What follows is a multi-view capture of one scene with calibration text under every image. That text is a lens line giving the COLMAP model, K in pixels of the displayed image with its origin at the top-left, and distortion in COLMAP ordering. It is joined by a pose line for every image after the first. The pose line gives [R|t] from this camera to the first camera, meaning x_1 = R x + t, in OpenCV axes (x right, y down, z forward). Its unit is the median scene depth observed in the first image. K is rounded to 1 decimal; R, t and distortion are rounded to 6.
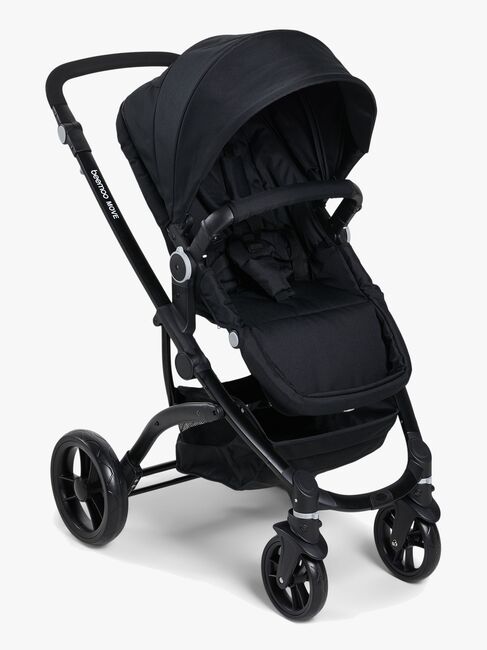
lens RADIAL K [[1276.3, 0, 243.5], [0, 1276.3, 325.0], [0, 0, 1]] dist [0.008653, -0.009391]
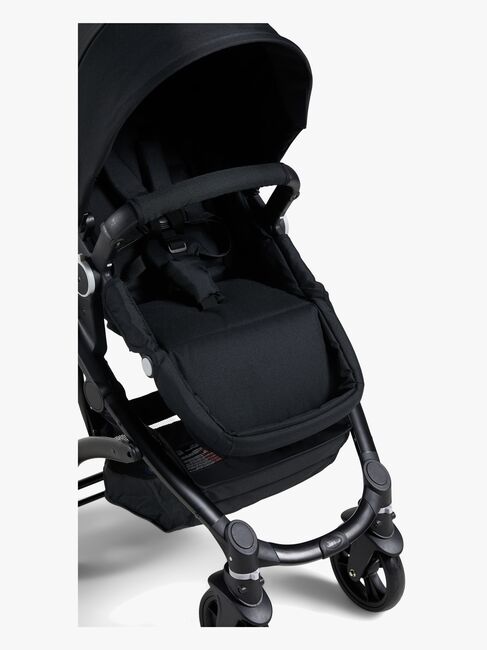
lens RADIAL K [[1048.9, 0, 243.5], [0, 1048.9, 325.0], [0, 0, 1]] dist [-0.025047, 0.003544]
pose [[0.998838, -0.043274, 0.021208, 0.037441], [0.042195, 0.997911, 0.048921, -0.041921], [-0.023281, -0.047970, 0.998577, 0.300356]]
